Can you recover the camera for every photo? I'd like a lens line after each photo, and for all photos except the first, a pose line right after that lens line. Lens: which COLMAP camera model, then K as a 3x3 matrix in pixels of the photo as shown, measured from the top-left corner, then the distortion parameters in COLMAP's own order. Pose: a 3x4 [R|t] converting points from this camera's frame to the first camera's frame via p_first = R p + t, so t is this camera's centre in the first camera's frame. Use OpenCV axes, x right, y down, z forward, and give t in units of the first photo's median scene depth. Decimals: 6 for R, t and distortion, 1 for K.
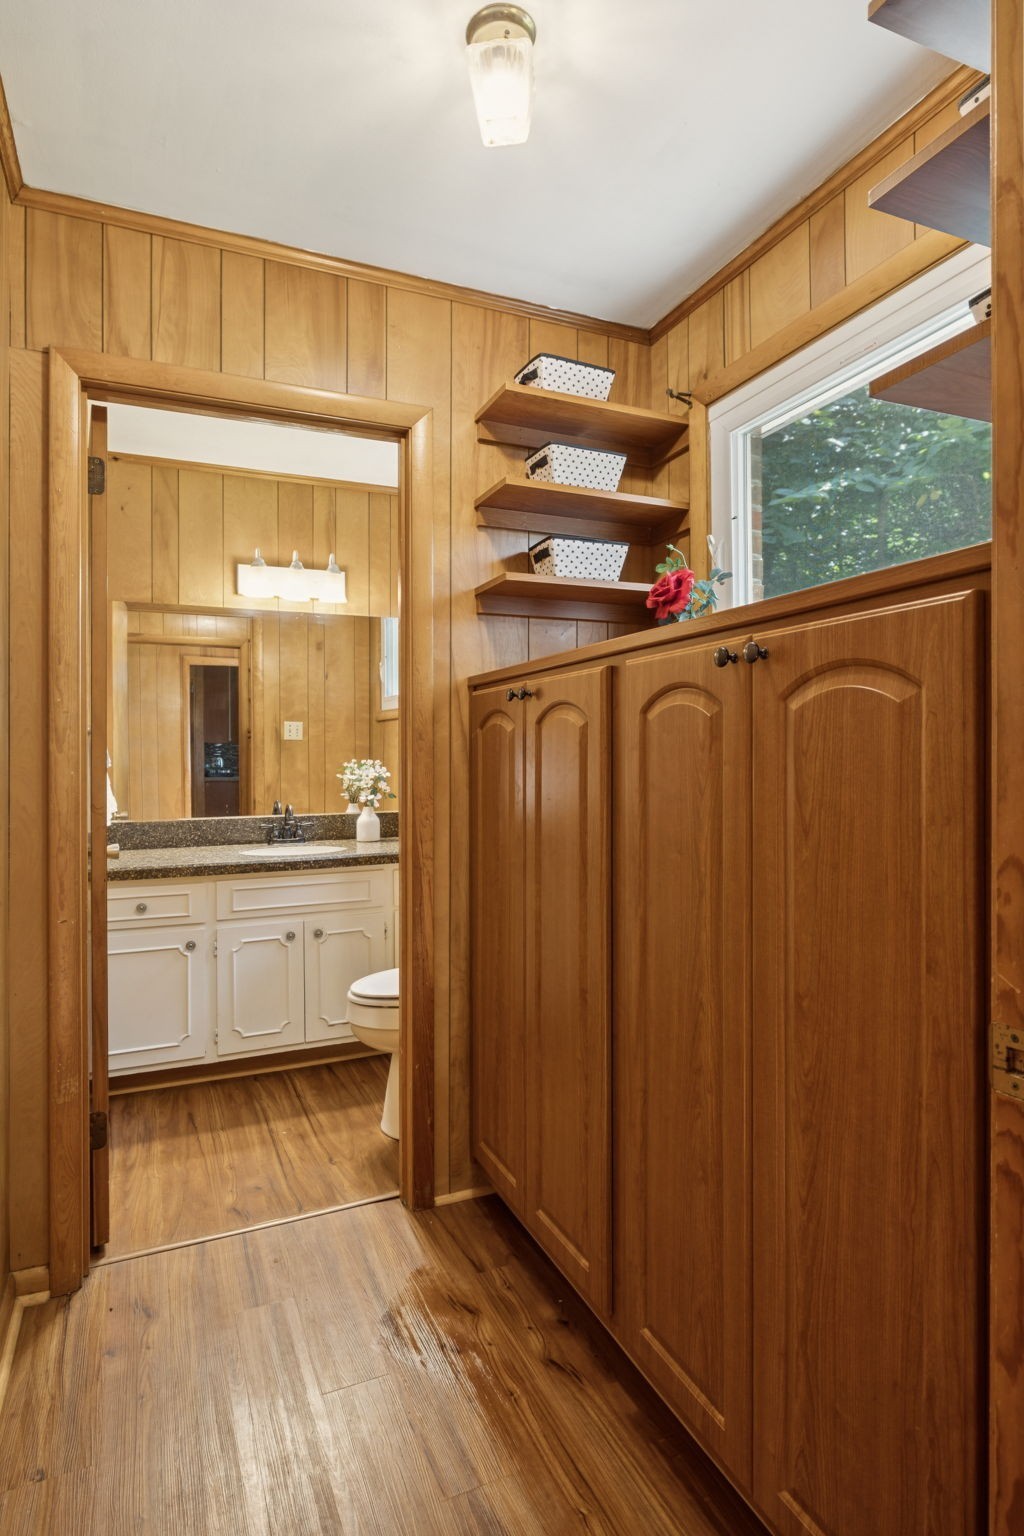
lens RADIAL K [[848.8, 0, 511.4], [0, 848.8, 732.4], [0, 0, 1]] dist [-0.000549, -0.000089]
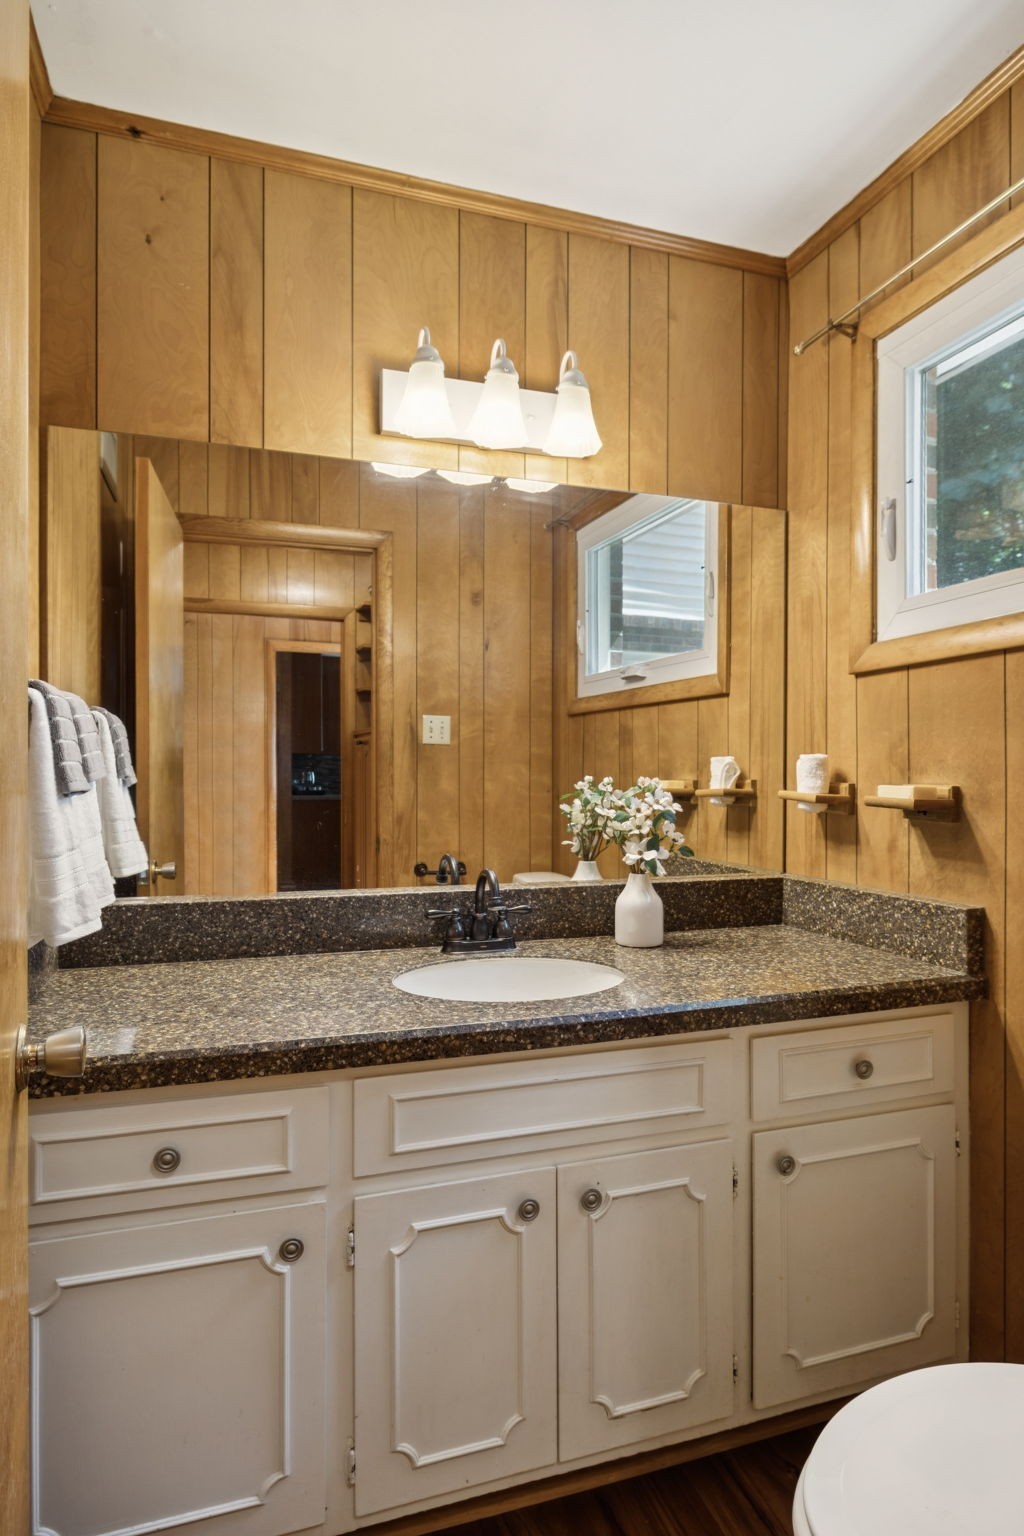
lens RADIAL K [[880.2, 0, 512.0], [0, 880.2, 768.0], [0, 0, 1]] dist [0.000763, 0.000242]
pose [[0.995324, 0.011274, -0.095928, -0.192134], [-0.009259, 0.999728, 0.021427, 0.017032], [0.096143, -0.020438, 0.995158, 0.488689]]
